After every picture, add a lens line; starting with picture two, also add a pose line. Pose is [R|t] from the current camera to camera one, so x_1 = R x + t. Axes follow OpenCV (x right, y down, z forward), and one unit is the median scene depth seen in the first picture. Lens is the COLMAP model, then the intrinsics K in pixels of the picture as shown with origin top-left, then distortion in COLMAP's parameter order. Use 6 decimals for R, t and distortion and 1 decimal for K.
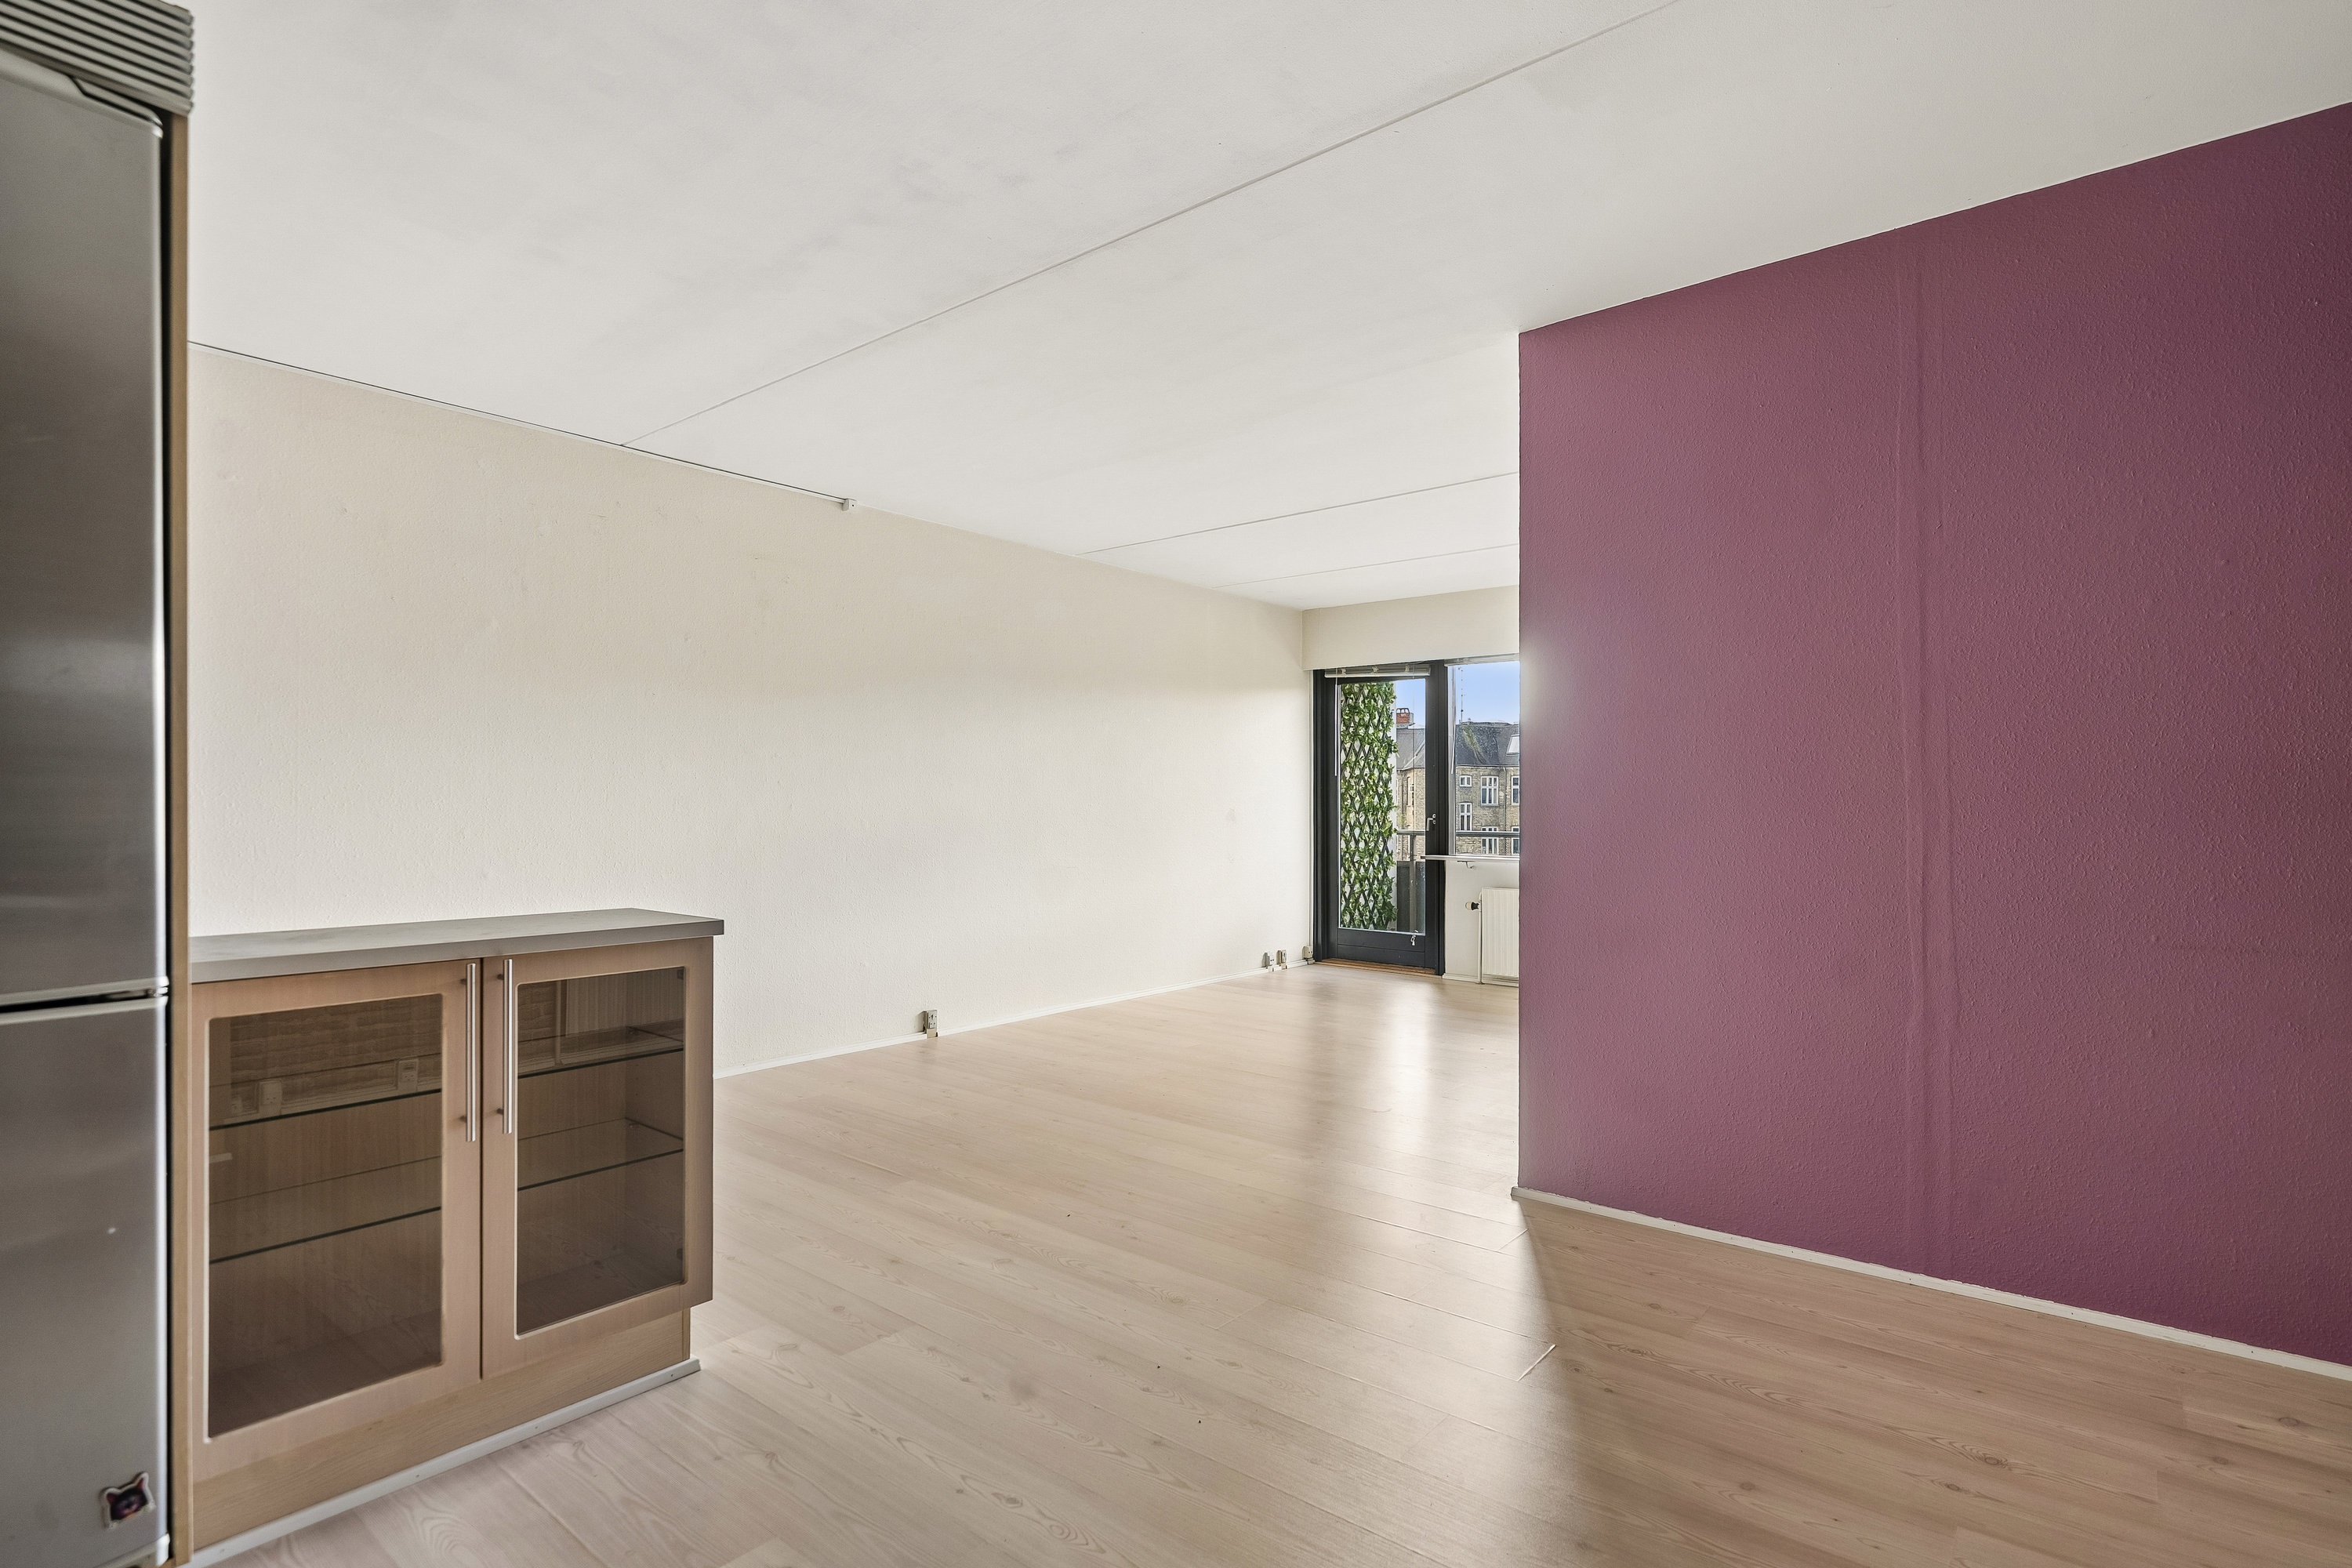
lens RADIAL K [[1123.2, 0, 1191.3], [0, 1123.2, 828.8], [0, 0, 1]] dist [-0.001676, 0.000829]
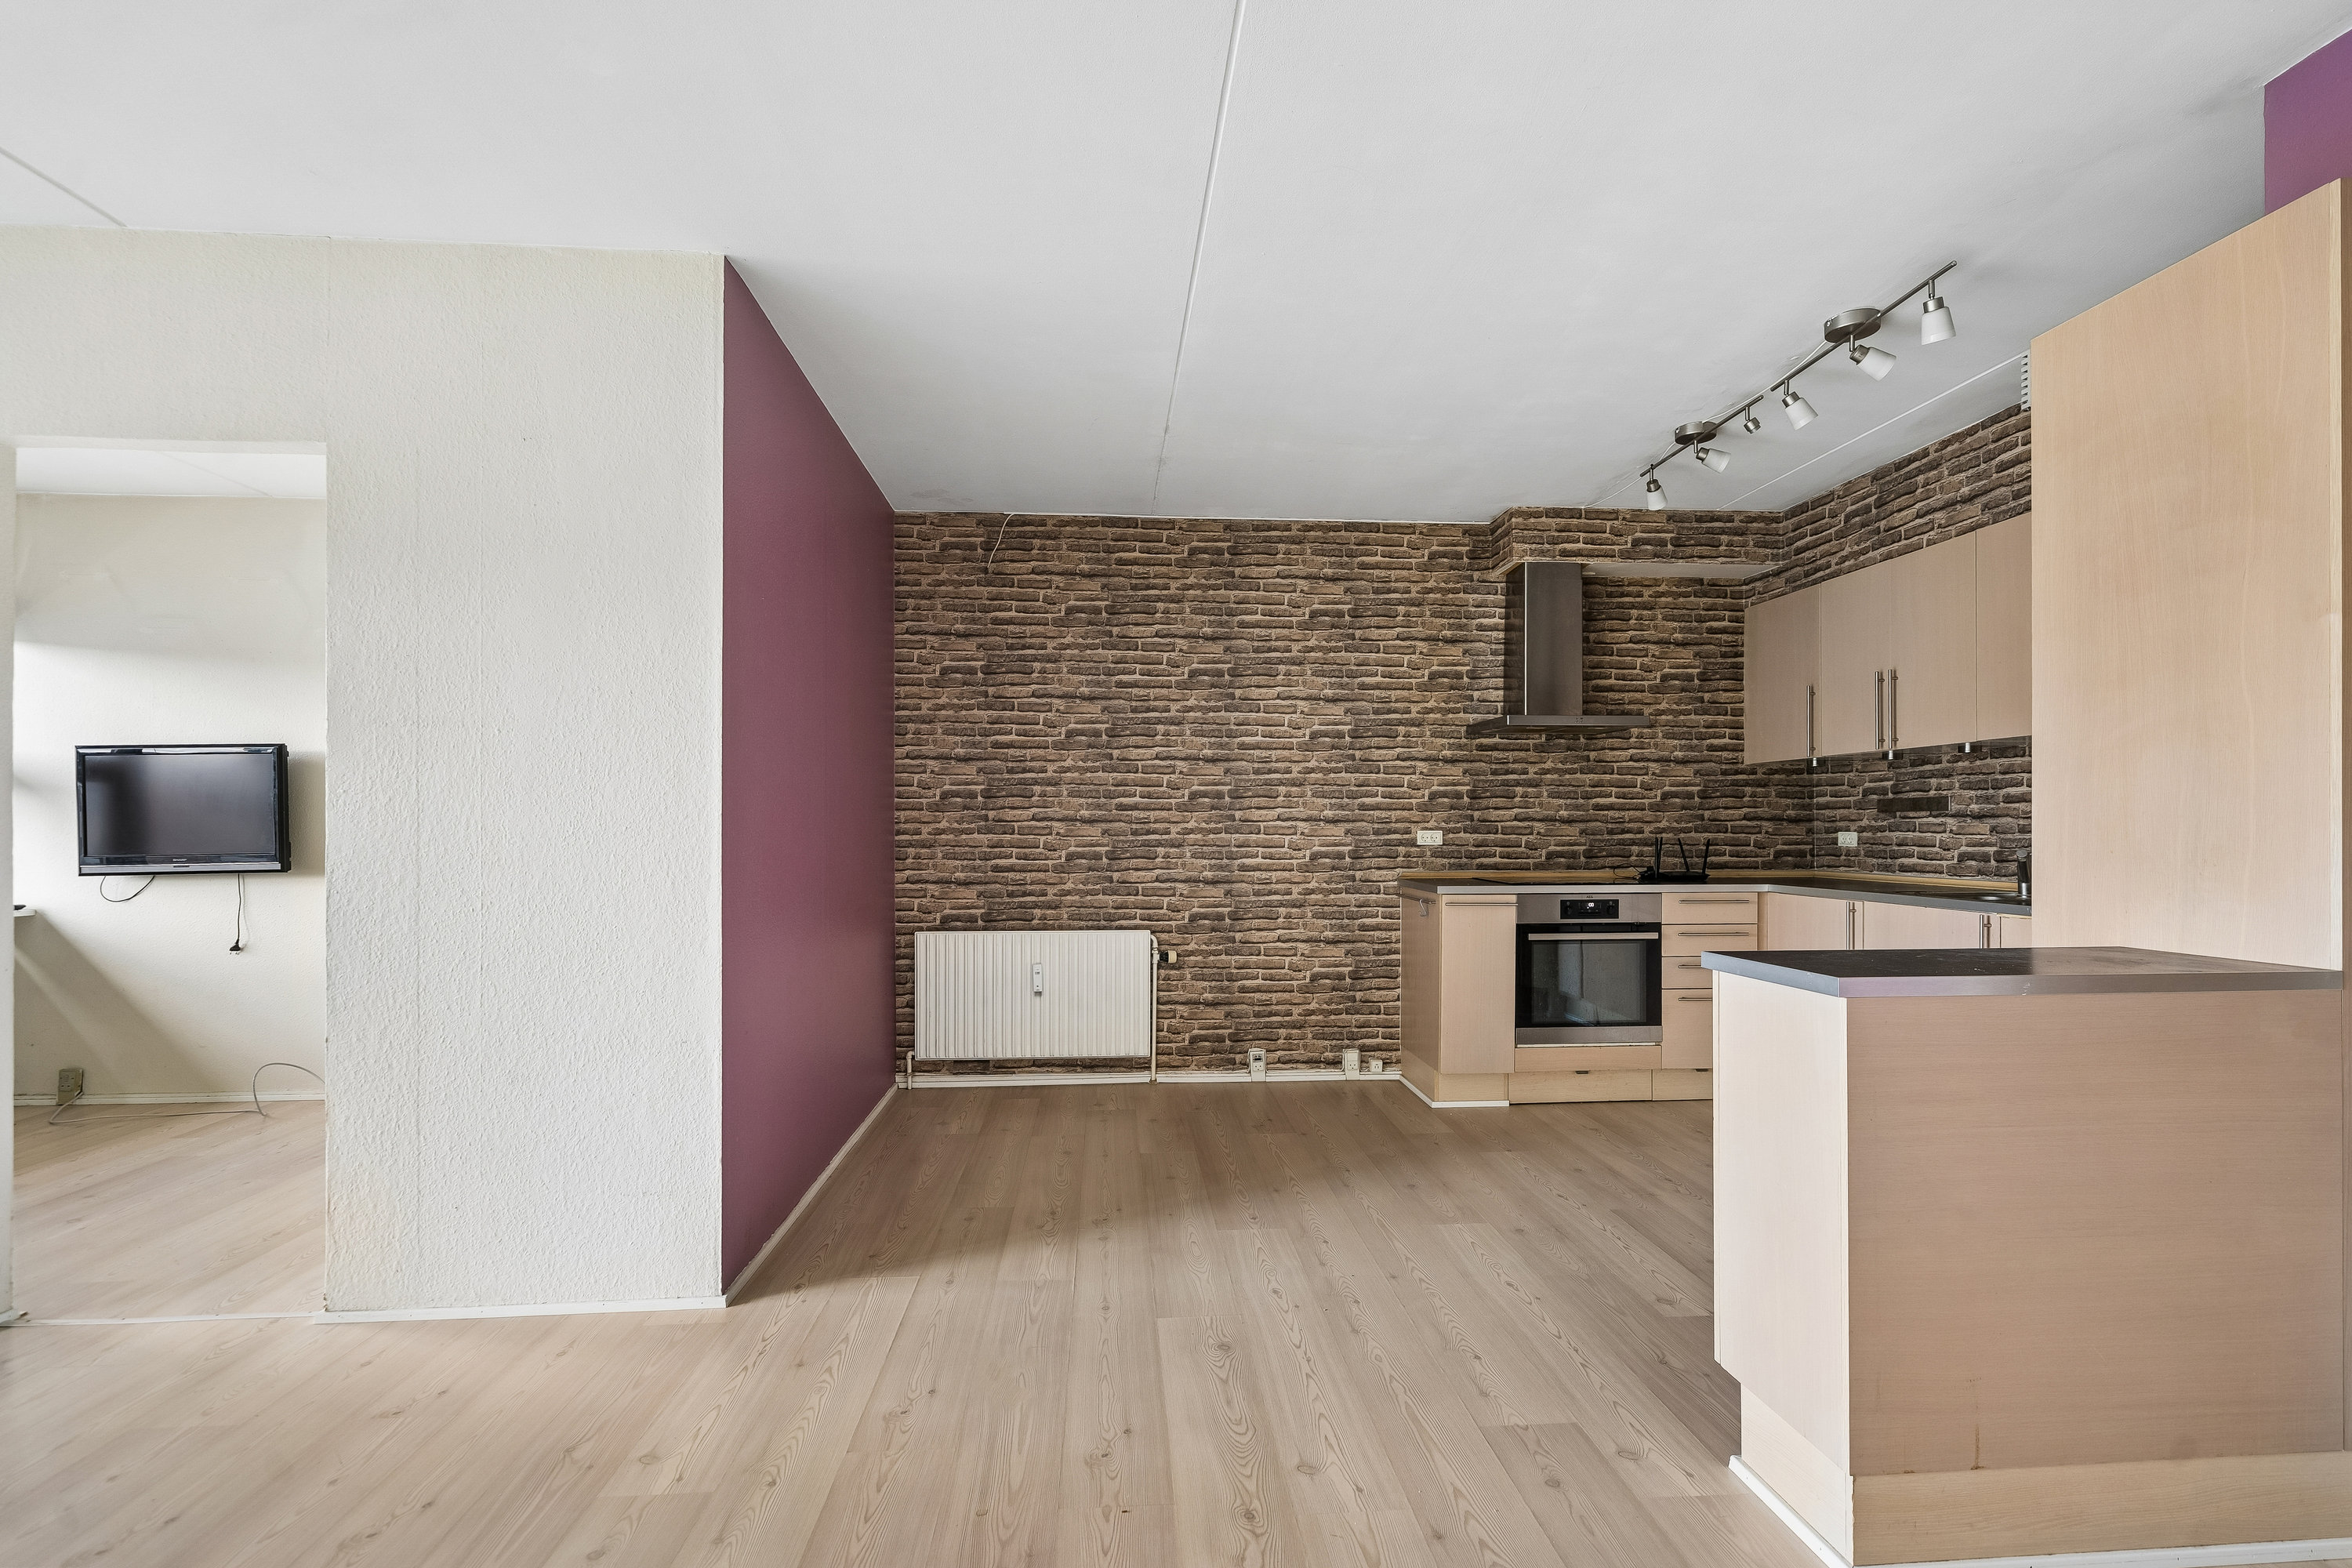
lens RADIAL K [[1124.9, 0, 1202.5], [0, 1124.9, 825.6], [0, 0, 1]] dist [0.002301, 0.000983]
pose [[-0.696921, 0.004709, 0.717132, -0.789521], [0.015718, 0.999839, 0.008709, -0.036874], [-0.716975, 0.017342, -0.696883, 1.915077]]
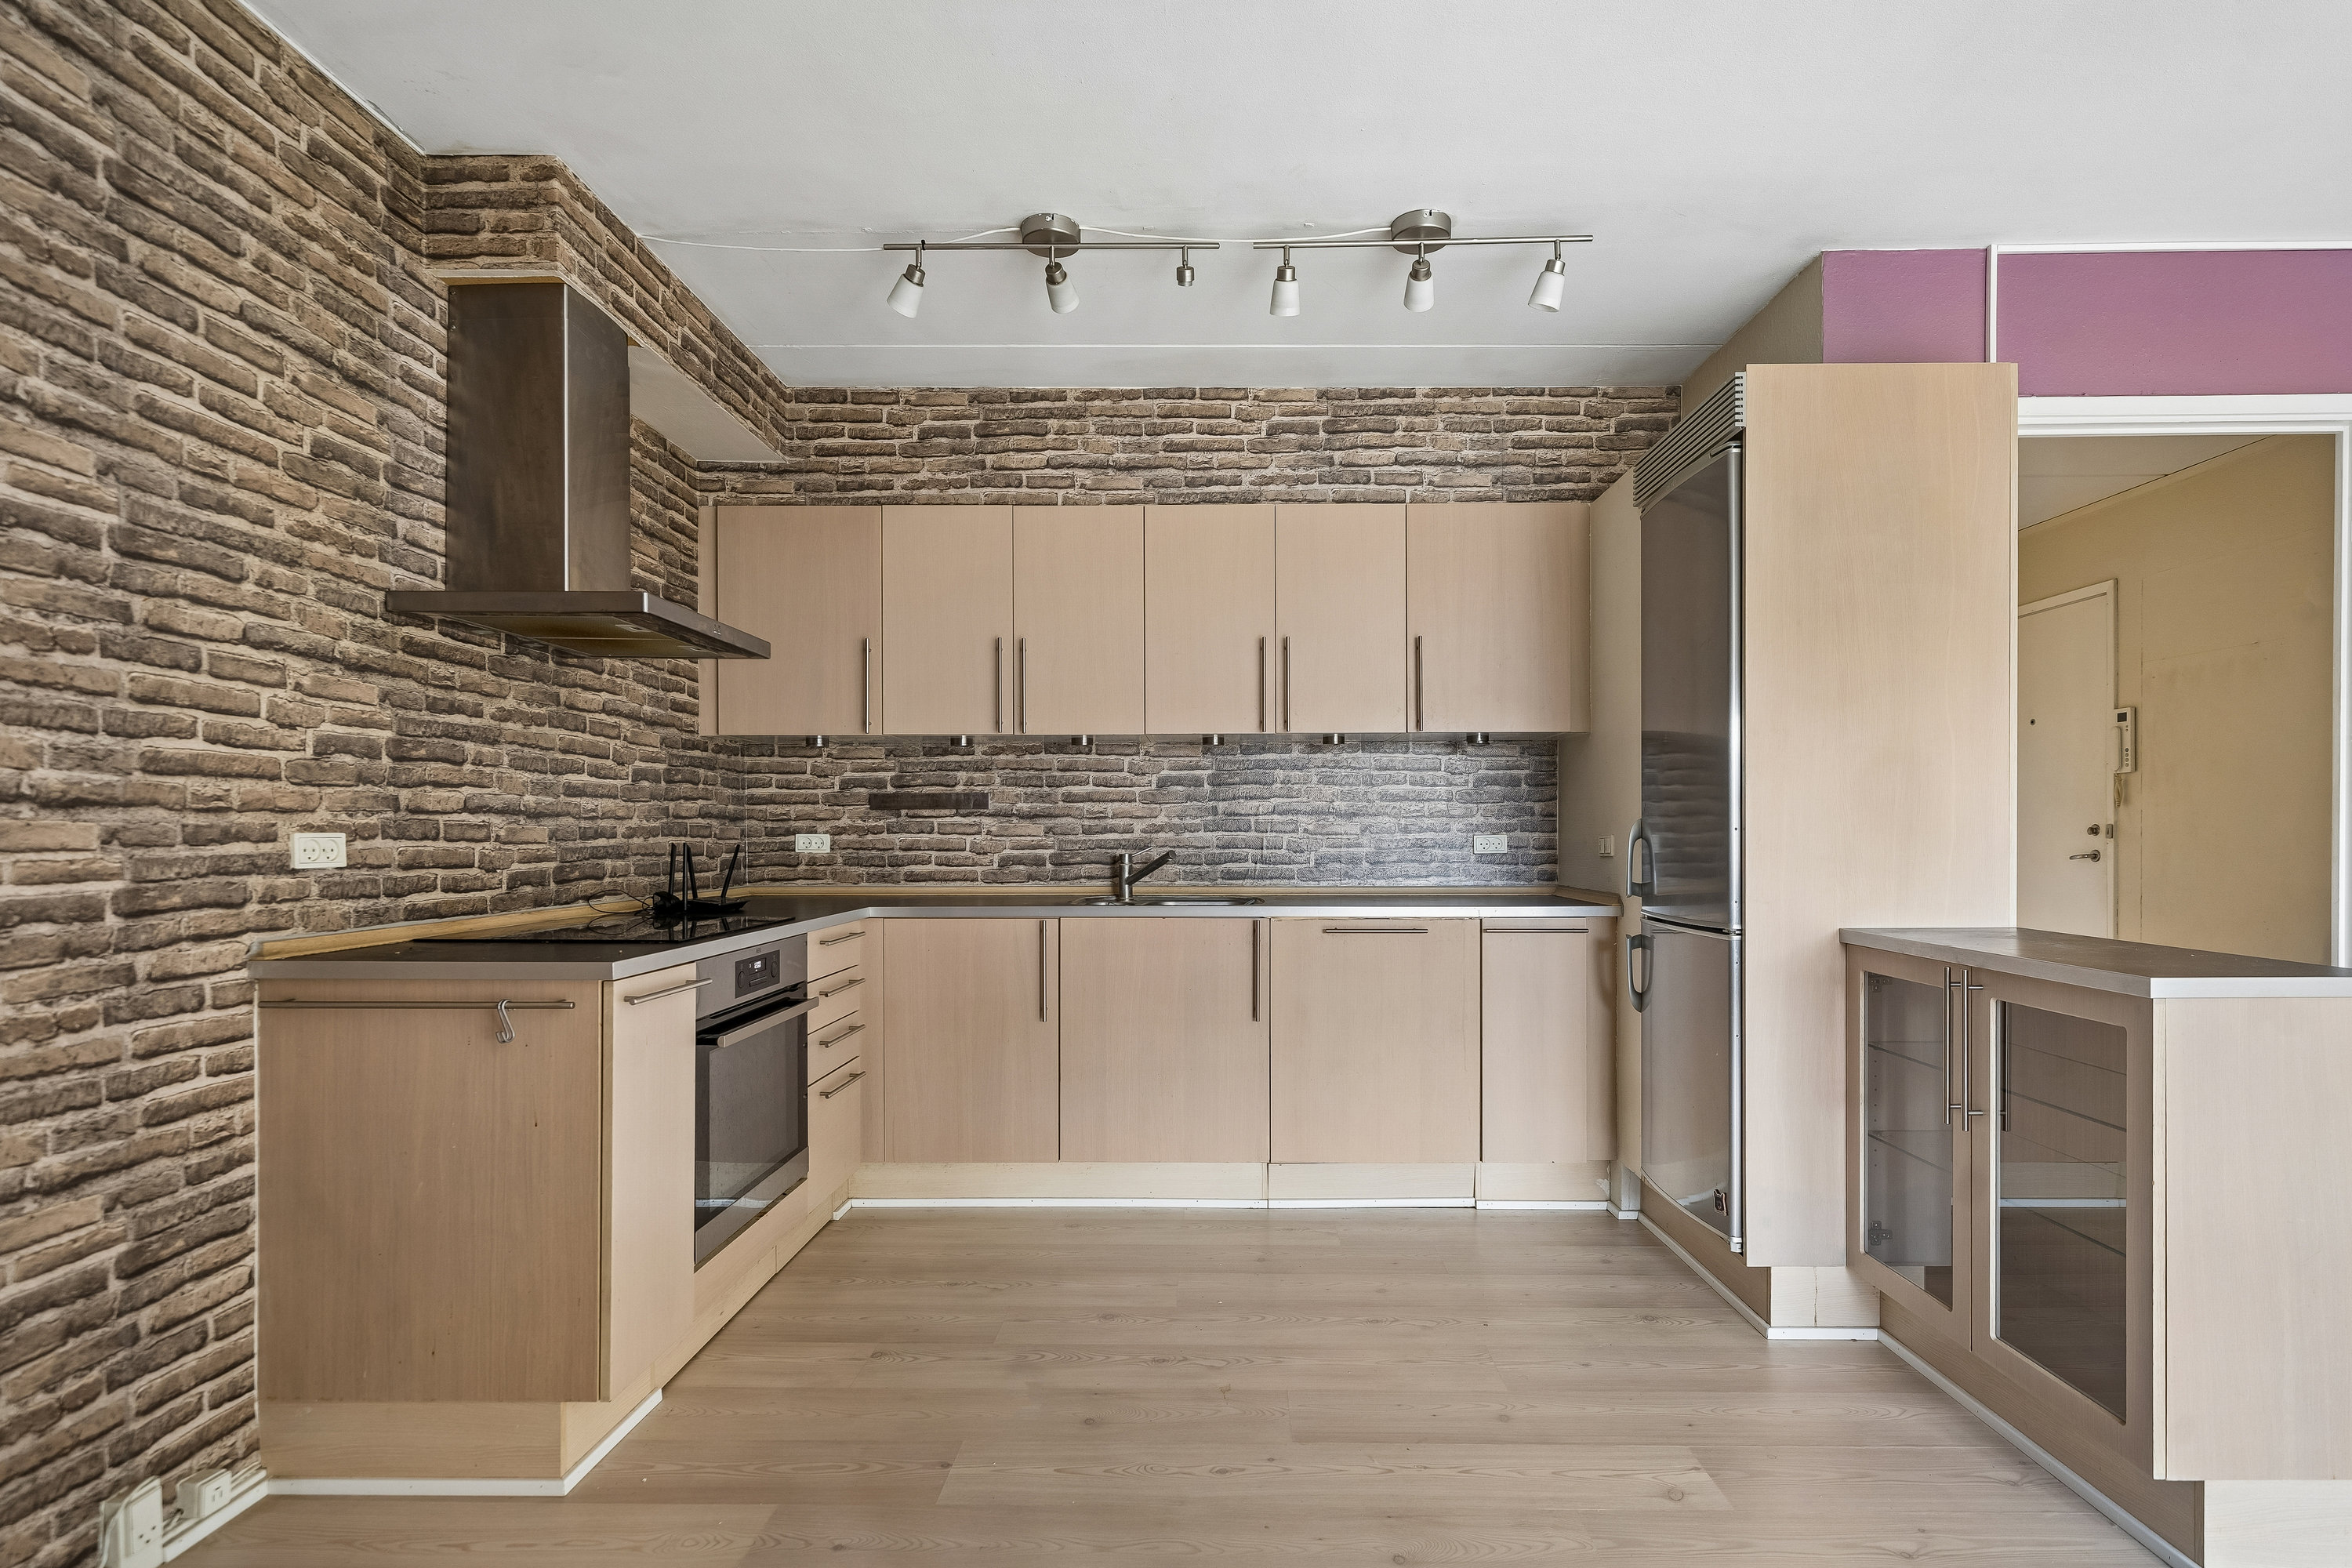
lens RADIAL K [[1119.8, 0, 1206.3], [0, 1119.8, 837.3], [0, 0, 1]] dist [0.000451, 0.000335]
pose [[-0.780881, 0.006385, -0.624647, 0.521541], [-0.008708, 0.999739, 0.021105, -0.021560], [0.624619, 0.021920, -0.780622, 1.164441]]
